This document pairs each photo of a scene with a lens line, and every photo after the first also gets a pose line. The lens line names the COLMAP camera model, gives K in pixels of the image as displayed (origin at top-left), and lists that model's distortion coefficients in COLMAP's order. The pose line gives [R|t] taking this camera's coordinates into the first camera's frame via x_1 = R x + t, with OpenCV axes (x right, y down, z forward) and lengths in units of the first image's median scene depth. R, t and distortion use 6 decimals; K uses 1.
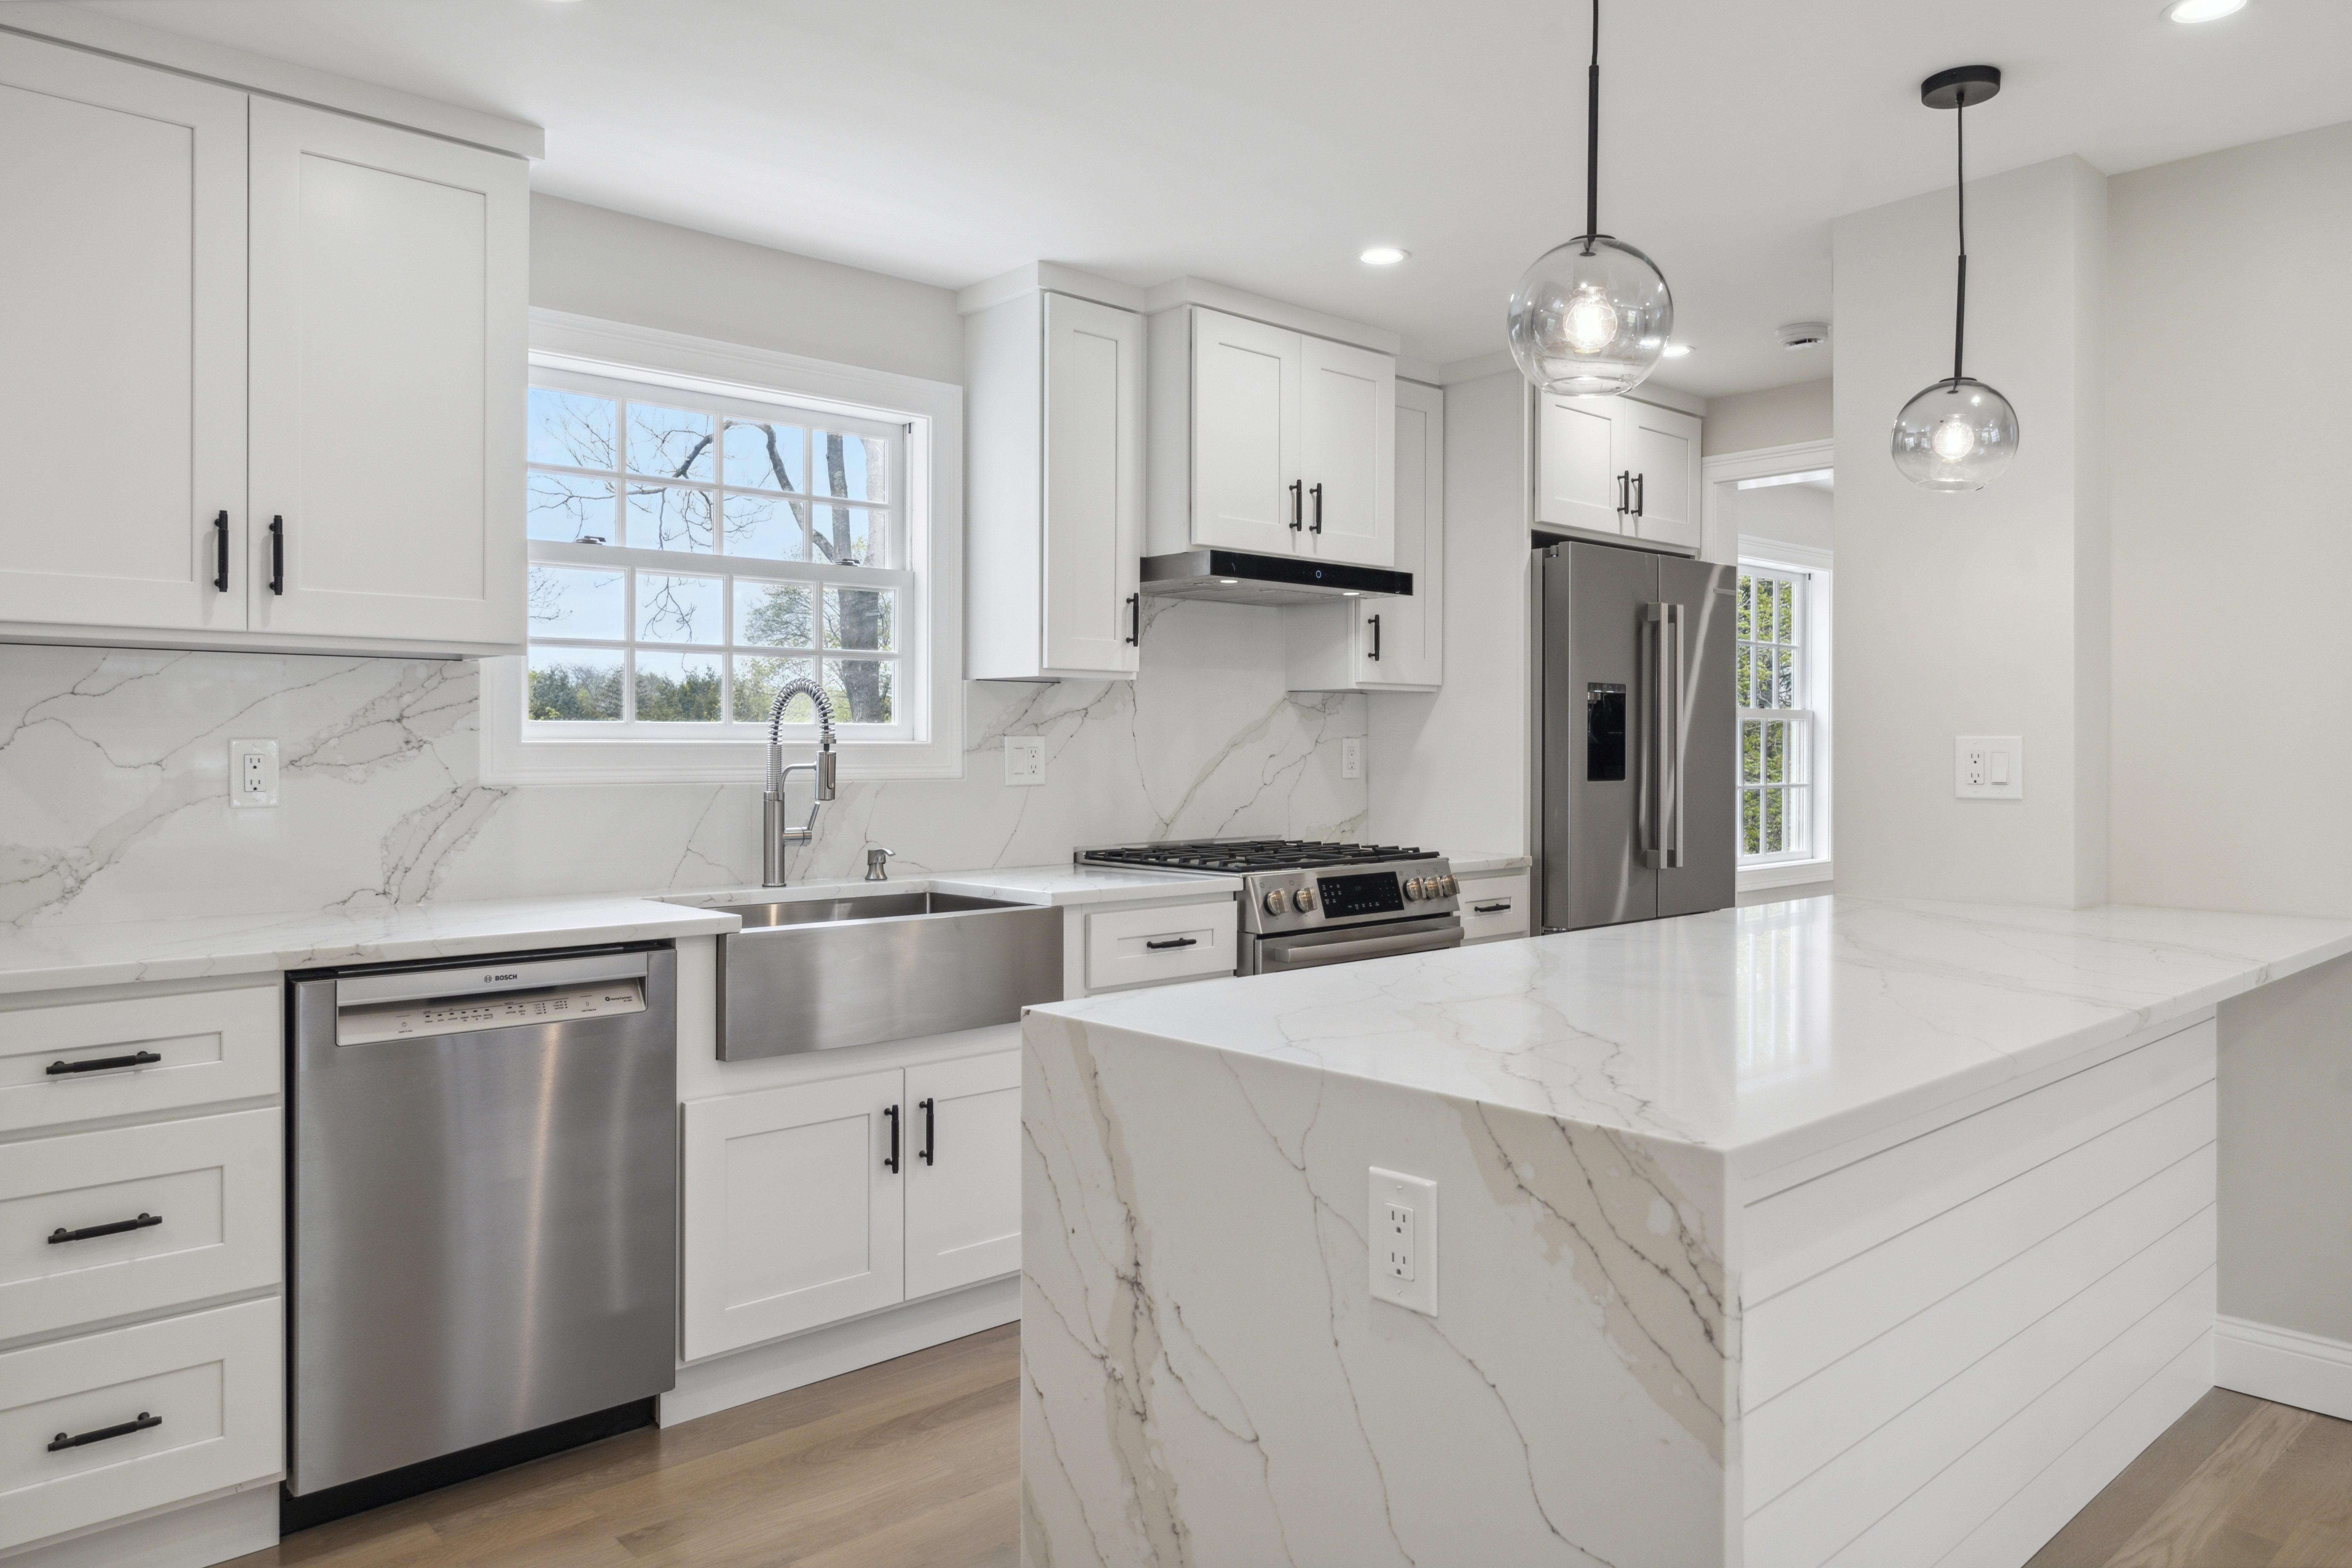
lens RADIAL K [[1570.2, 0, 1171.0], [0, 1570.2, 756.0], [0, 0, 1]] dist [0.001880, -0.000544]
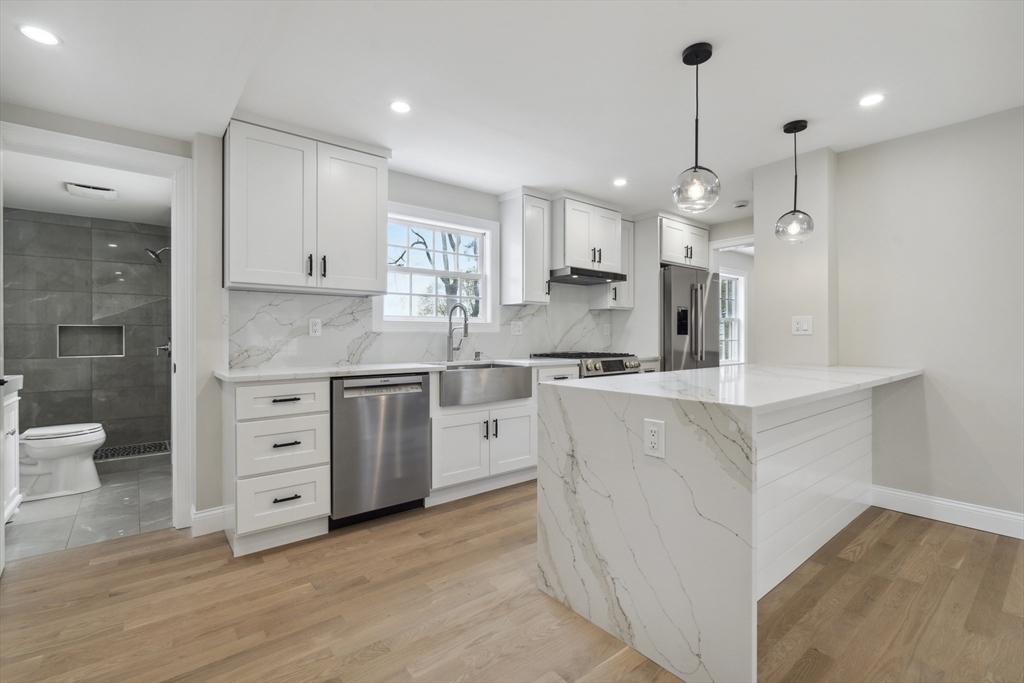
lens RADIAL K [[456.8, 0, 512.0], [0, 456.8, 338.4], [0, 0, 1]] dist [-0.003770, -0.000327]
pose [[0.998288, -0.002796, -0.058416, -0.056974], [0.002612, 0.999991, -0.003211, 0.038291], [0.058425, 0.003053, 0.998287, -0.035680]]
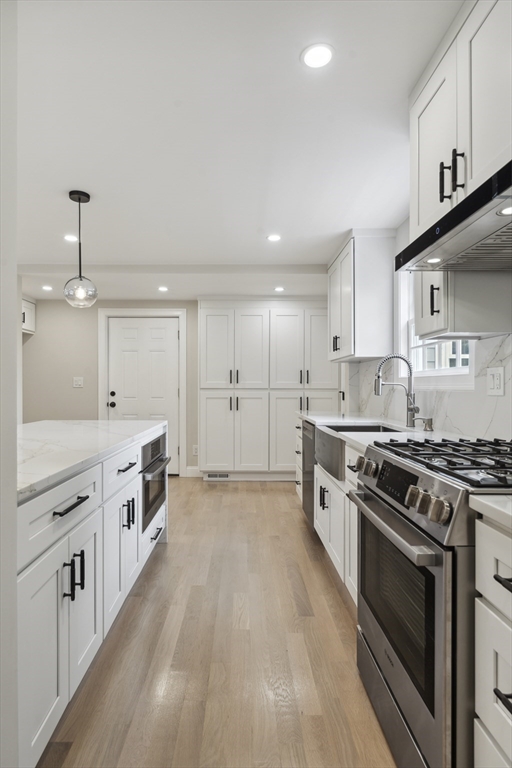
lens RADIAL K [[434.9, 0, 241.0], [0, 434.9, 385.6], [0, 0, 1]] dist [-0.000419, -0.000051]
pose [[-0.670964, -0.005567, -0.741469, 0.607922], [-0.009254, 0.999957, 0.000867, 0.012834], [0.741432, 0.007443, -0.670987, 1.463454]]
